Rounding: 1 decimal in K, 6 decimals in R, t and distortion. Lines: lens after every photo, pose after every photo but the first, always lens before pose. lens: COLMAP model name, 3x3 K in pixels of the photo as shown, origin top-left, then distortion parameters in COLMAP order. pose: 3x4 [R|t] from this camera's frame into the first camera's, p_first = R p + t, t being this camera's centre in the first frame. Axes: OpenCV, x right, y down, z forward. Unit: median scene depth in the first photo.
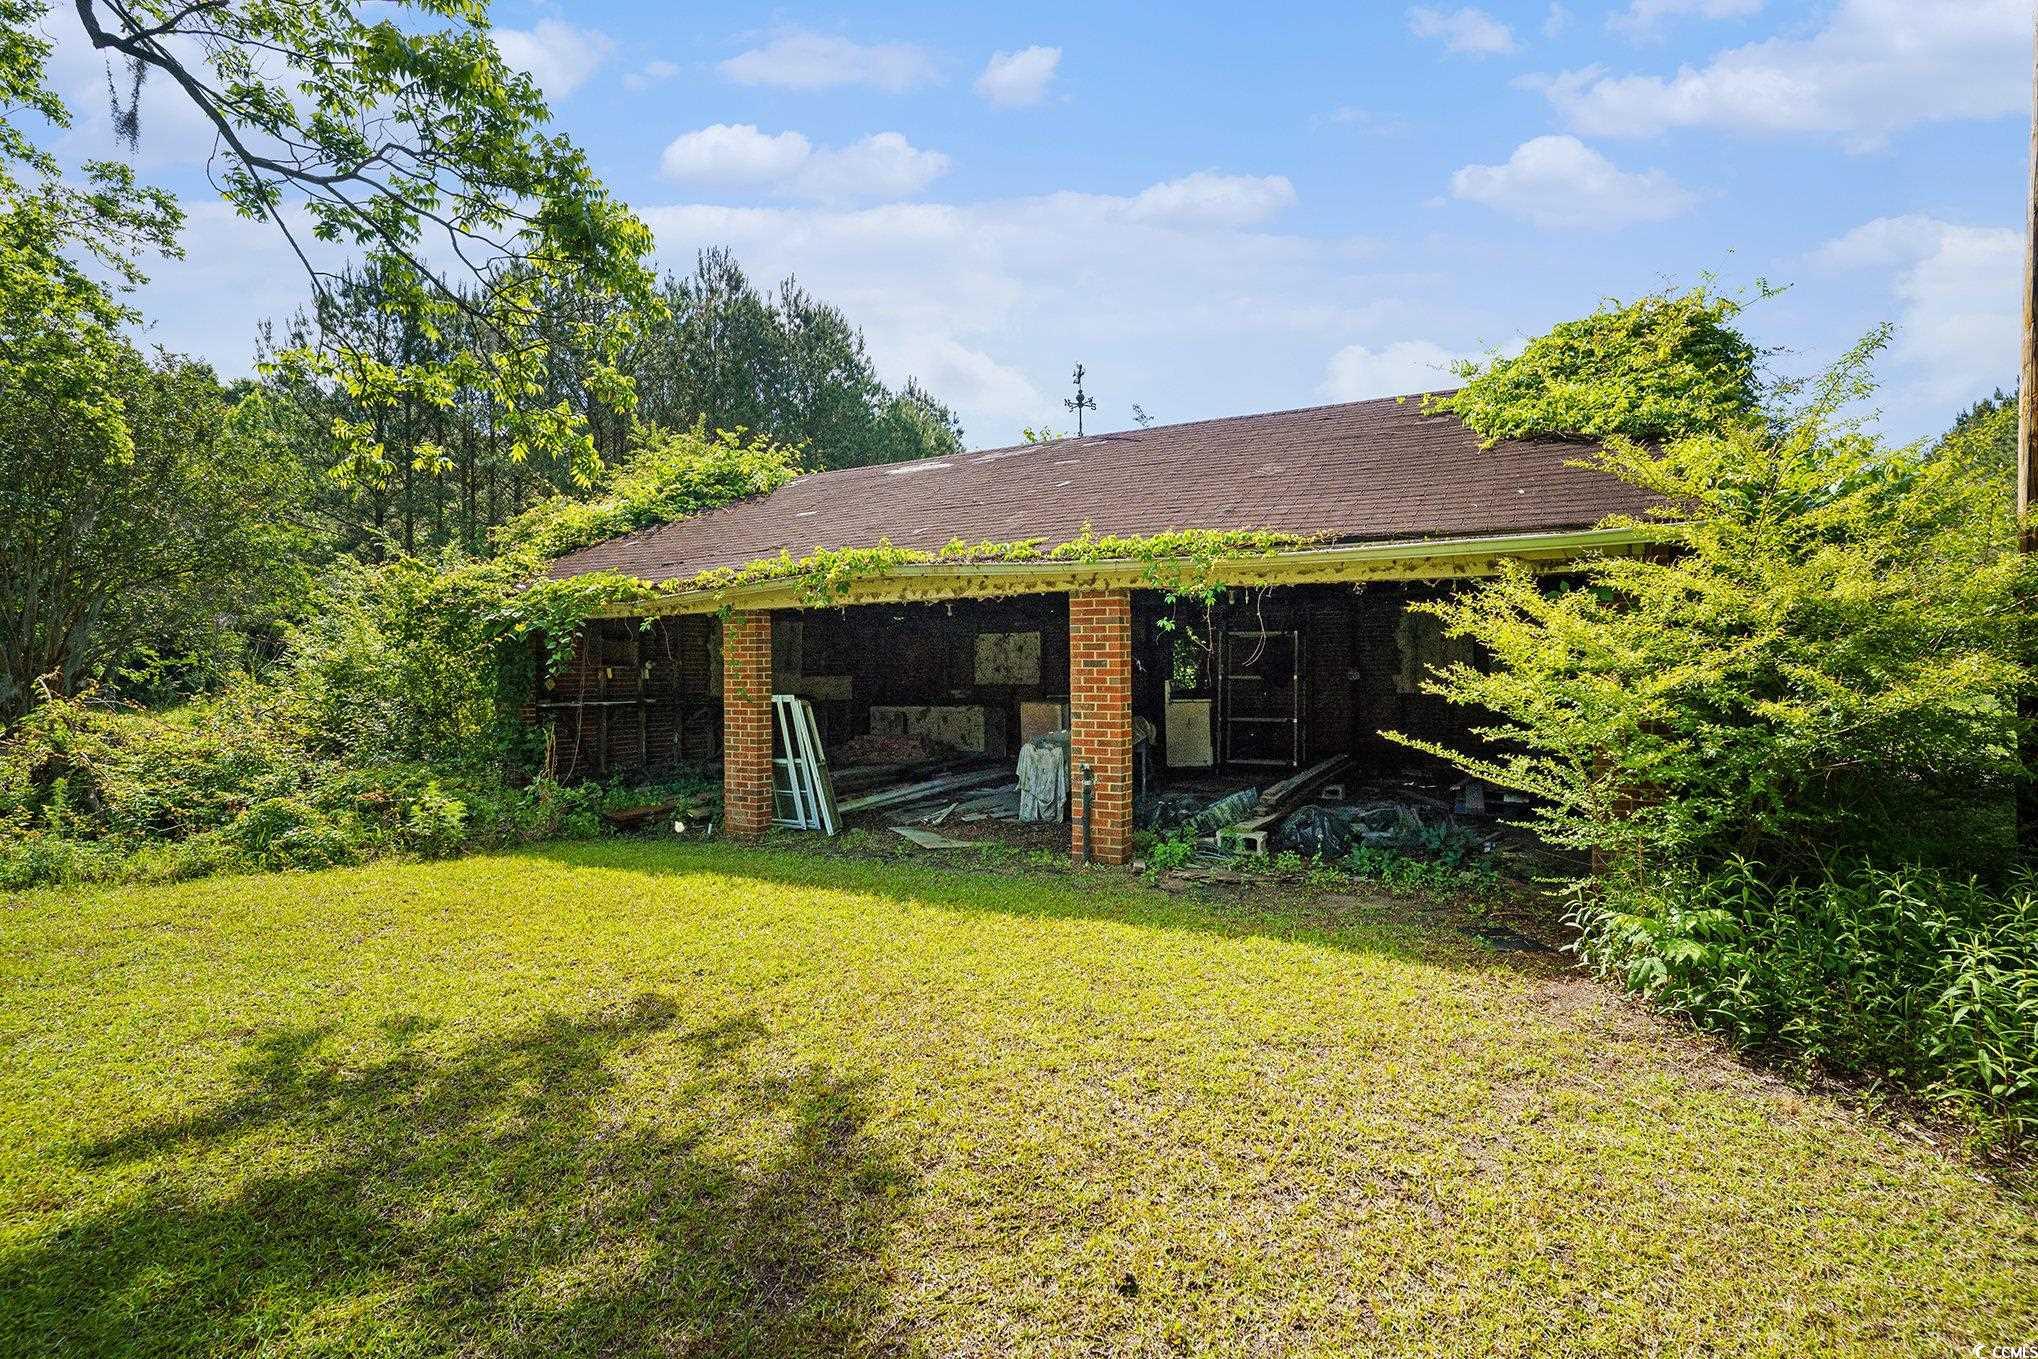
lens RADIAL K [[1019.5, 0, 1003.1], [0, 1019.5, 678.4], [0, 0, 1]] dist [-0.075194, 0.036095]
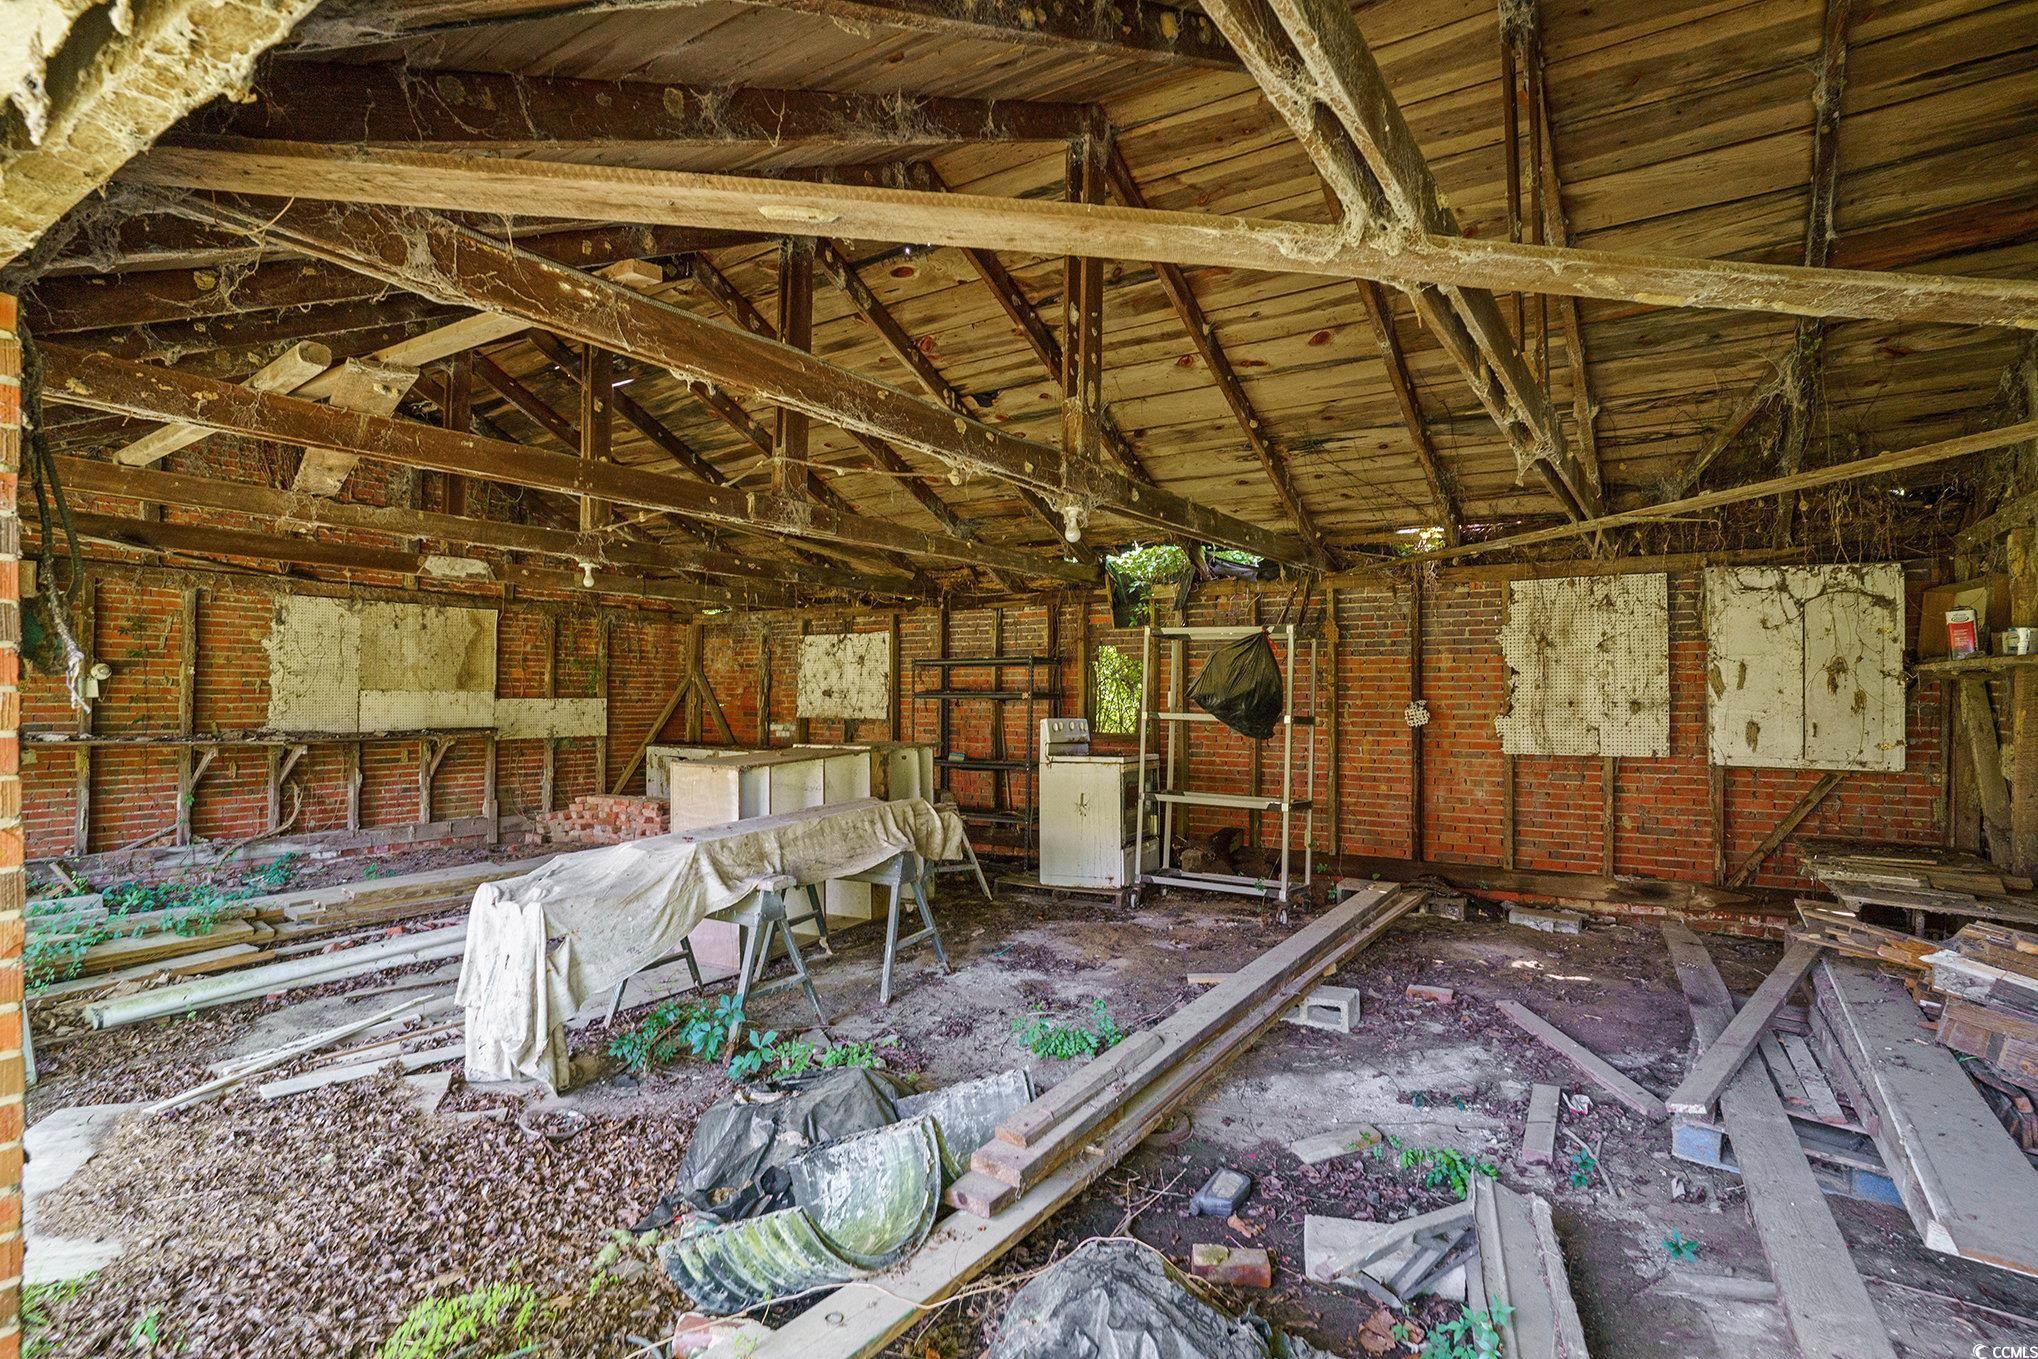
lens RADIAL K [[1019.5, 0, 1003.1], [0, 1019.5, 678.4], [0, 0, 1]] dist [-0.075194, 0.036095]
pose [[0.994532, 0.014950, -0.103360, 0.338412], [-0.017349, 0.999600, -0.022353, -0.012315], [0.102985, 0.024024, 0.994393, 0.834531]]
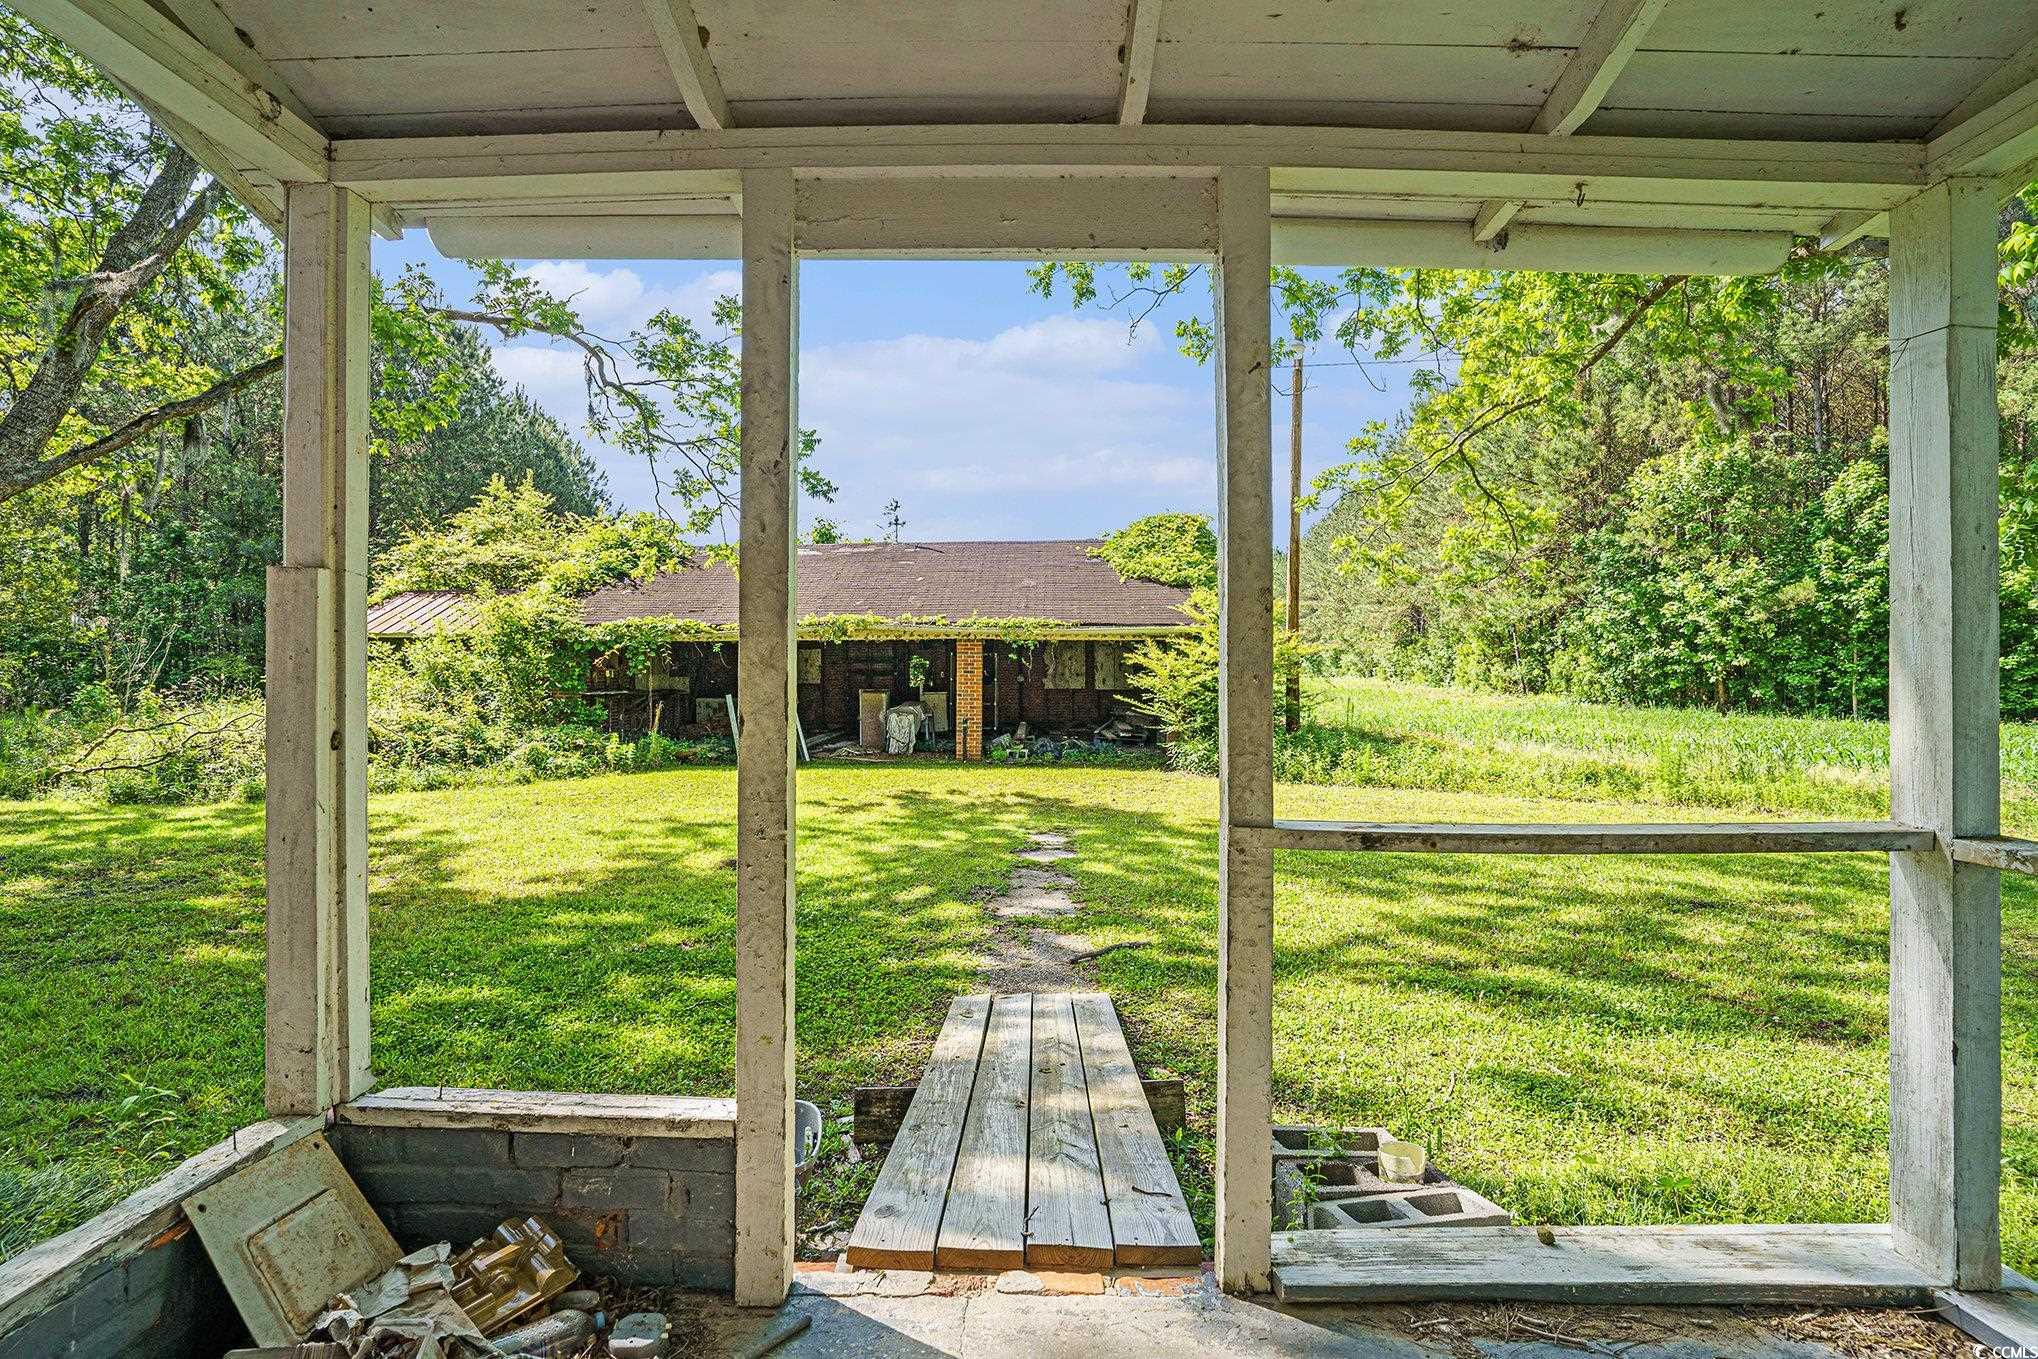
lens RADIAL K [[1019.5, 0, 1003.1], [0, 1019.5, 678.4], [0, 0, 1]] dist [-0.075194, 0.036095]
pose [[0.900746, 0.004326, 0.434325, -0.786224], [-0.001926, 0.999980, -0.005966, 0.011781], [-0.434342, 0.004537, 0.900737, -1.003908]]
